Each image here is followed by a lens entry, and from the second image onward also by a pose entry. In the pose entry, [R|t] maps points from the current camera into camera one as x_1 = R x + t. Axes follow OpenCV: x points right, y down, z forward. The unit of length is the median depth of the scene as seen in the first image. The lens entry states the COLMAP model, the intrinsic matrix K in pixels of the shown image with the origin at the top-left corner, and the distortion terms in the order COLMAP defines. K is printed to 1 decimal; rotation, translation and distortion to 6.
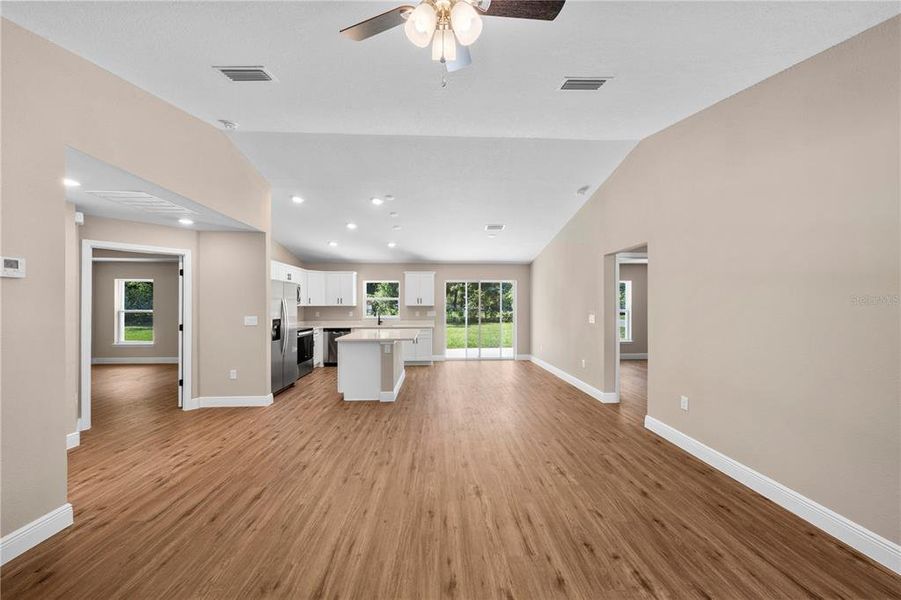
lens RADIAL K [[306.8, 0, 444.7], [0, 306.8, 304.2], [0, 0, 1]] dist [-0.001264, -0.000108]
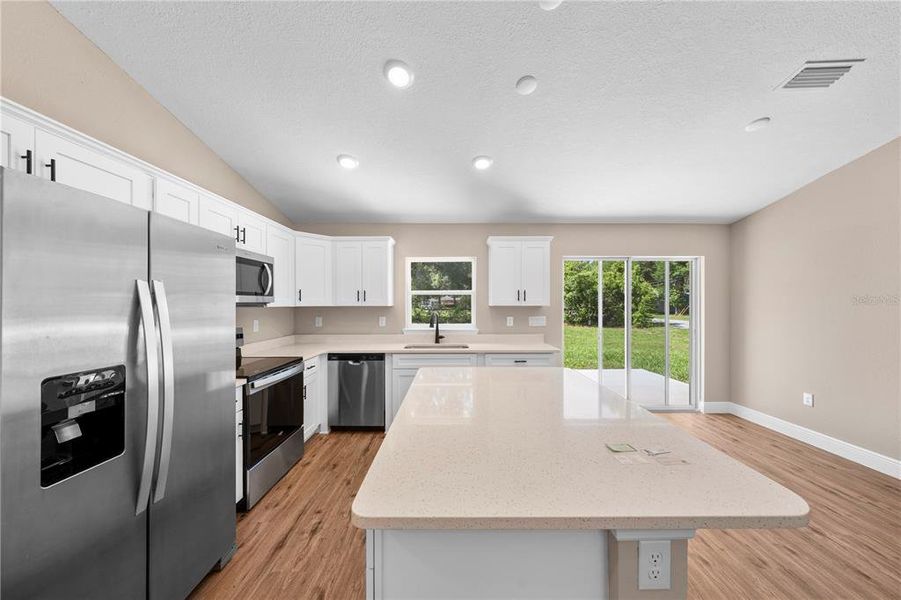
lens RADIAL K [[312.2, 0, 451.6], [0, 312.2, 300.4], [0, 0, 1]] dist [-0.001461, -0.000068]
pose [[0.999435, -0.000826, -0.033596, -0.192719], [0.000582, 0.999973, -0.007286, -0.000050], [0.033601, 0.007262, 0.999409, 0.536819]]
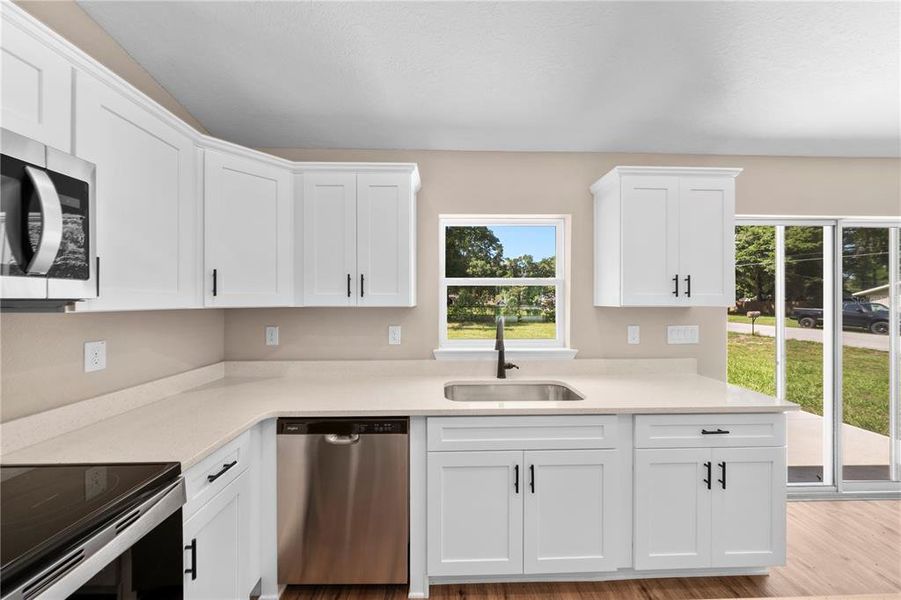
lens RADIAL K [[312.2, 0, 451.6], [0, 312.2, 300.4], [0, 0, 1]] dist [-0.001461, -0.000068]
pose [[0.999978, 0.001370, -0.006541, -0.285341], [-0.001349, 0.999994, 0.003154, -0.000668], [0.006546, -0.003145, 0.999974, 0.813140]]
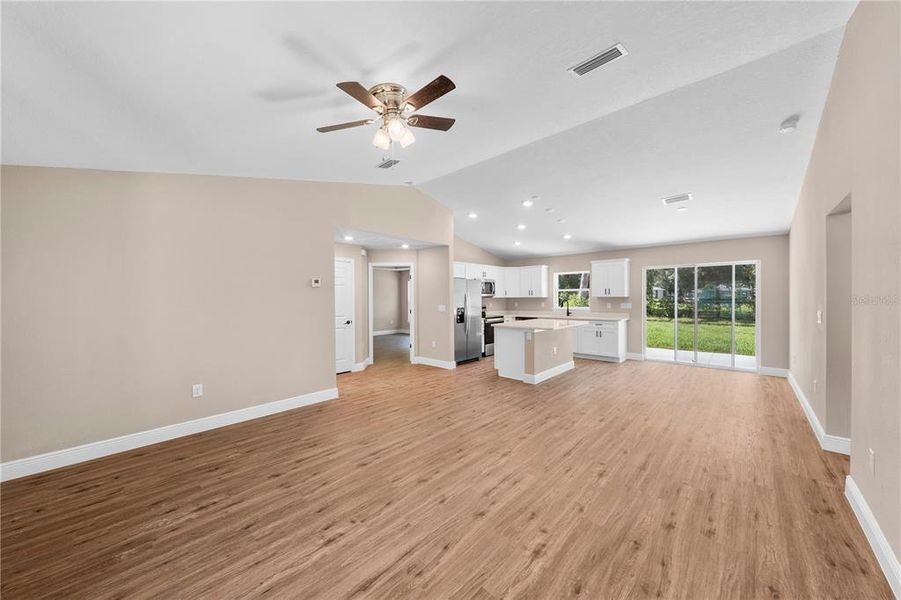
lens RADIAL K [[312.2, 0, 451.6], [0, 312.2, 300.4], [0, 0, 1]] dist [-0.001461, -0.000068]
pose [[0.706479, 0.003880, -0.707723, 0.272256], [0.007716, 0.999883, 0.013184, -0.001021], [0.707692, -0.014775, 0.706367, 0.001357]]
